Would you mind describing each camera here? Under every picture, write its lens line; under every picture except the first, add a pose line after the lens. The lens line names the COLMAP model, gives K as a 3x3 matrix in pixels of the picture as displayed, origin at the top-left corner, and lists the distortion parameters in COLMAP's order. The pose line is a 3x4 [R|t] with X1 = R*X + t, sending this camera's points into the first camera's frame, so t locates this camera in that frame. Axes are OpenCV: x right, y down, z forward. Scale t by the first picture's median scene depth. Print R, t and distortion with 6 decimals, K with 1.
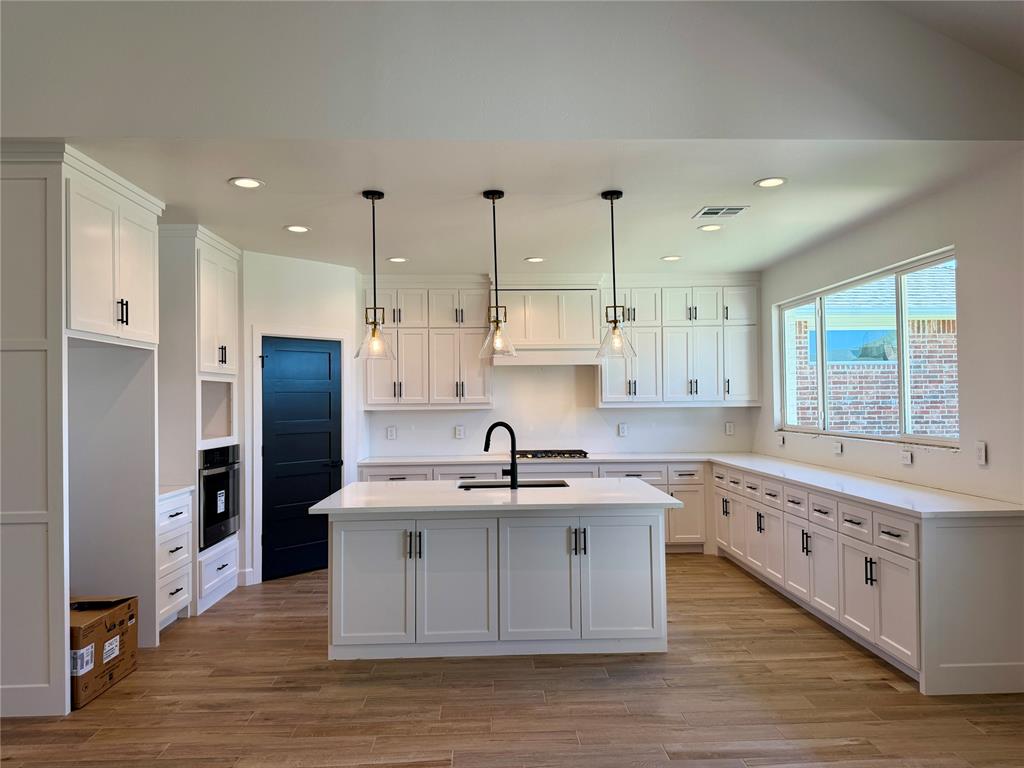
lens RADIAL K [[723.5, 0, 512.0], [0, 723.5, 384.0], [0, 0, 1]] dist [0.033672, -0.040991]
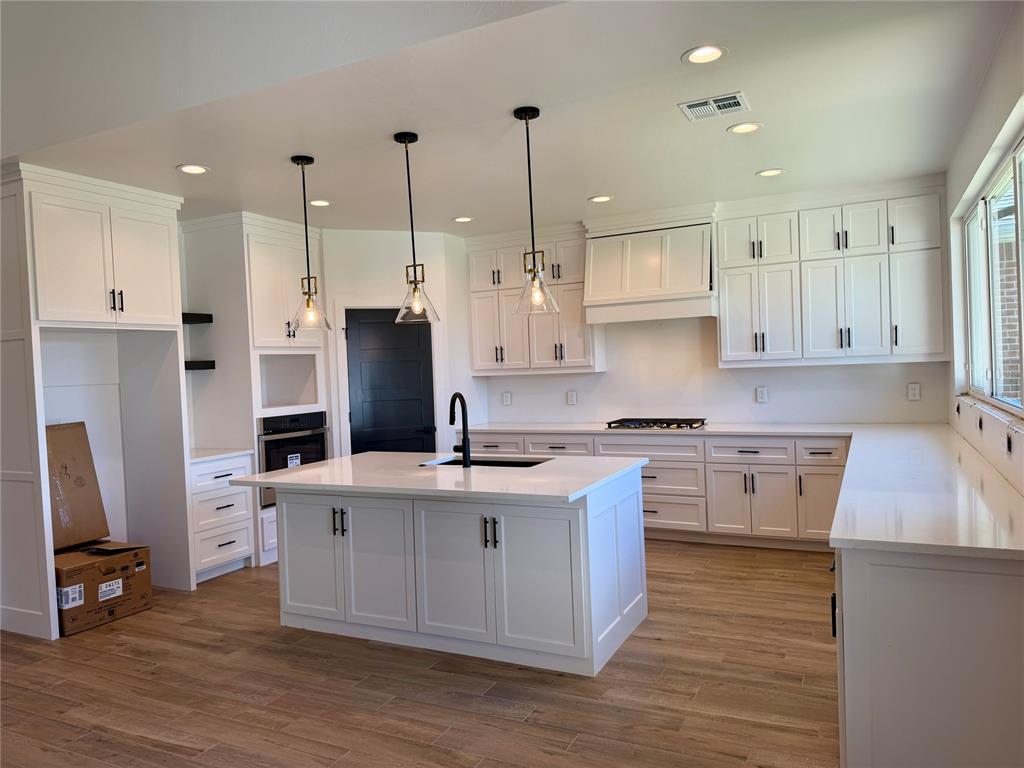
lens RADIAL K [[723.5, 0, 512.0], [0, 723.5, 384.0], [0, 0, 1]] dist [0.033672, -0.040991]
pose [[0.876480, -0.011777, -0.481294, 0.506344], [0.040662, 0.997940, 0.049630, 0.000304], [0.479717, -0.063070, 0.875153, 0.260630]]
